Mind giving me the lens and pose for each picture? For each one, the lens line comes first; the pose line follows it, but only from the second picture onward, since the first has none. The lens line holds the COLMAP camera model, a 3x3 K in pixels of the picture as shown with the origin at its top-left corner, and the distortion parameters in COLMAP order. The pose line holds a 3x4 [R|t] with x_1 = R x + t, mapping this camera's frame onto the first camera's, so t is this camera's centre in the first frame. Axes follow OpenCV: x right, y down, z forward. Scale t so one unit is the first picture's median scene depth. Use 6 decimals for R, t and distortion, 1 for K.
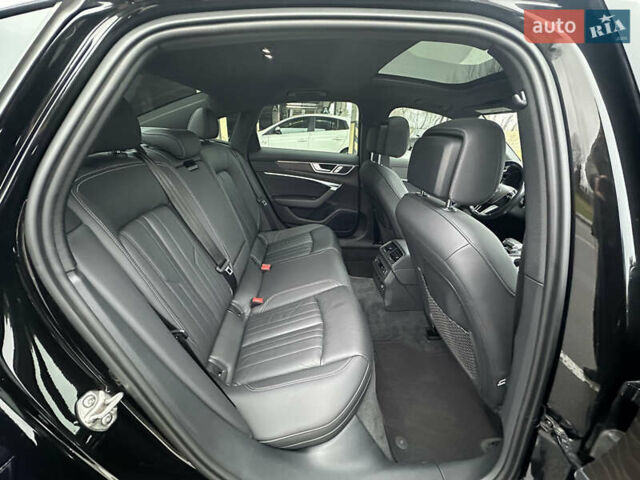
lens RADIAL K [[255.4, 0, 321.0], [0, 255.4, 237.4], [0, 0, 1]] dist [-0.000896, 0.000052]
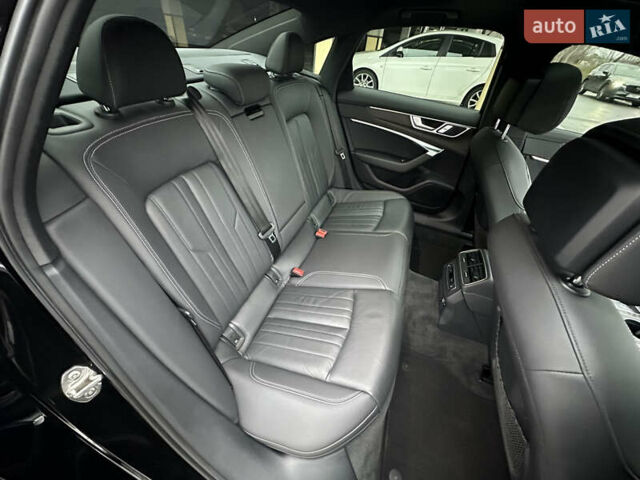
lens RADIAL K [[255.4, 0, 321.0], [0, 255.4, 237.4], [0, 0, 1]] dist [-0.000896, 0.000052]
pose [[0.913140, 0.287143, -0.289350, 0.062255], [-0.208157, 0.938738, 0.274667, -0.138682], [0.350493, -0.190579, 0.916970, 0.162138]]
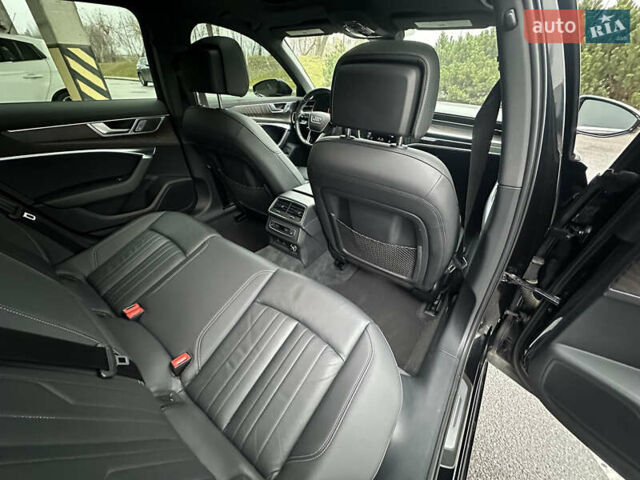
lens RADIAL K [[255.4, 0, 321.0], [0, 255.4, 237.4], [0, 0, 1]] dist [-0.000896, 0.000052]
pose [[0.647388, -0.453393, 0.612636, -0.245245], [0.310475, 0.890980, 0.331300, -0.118981], [-0.696056, -0.024272, 0.717577, 0.273708]]
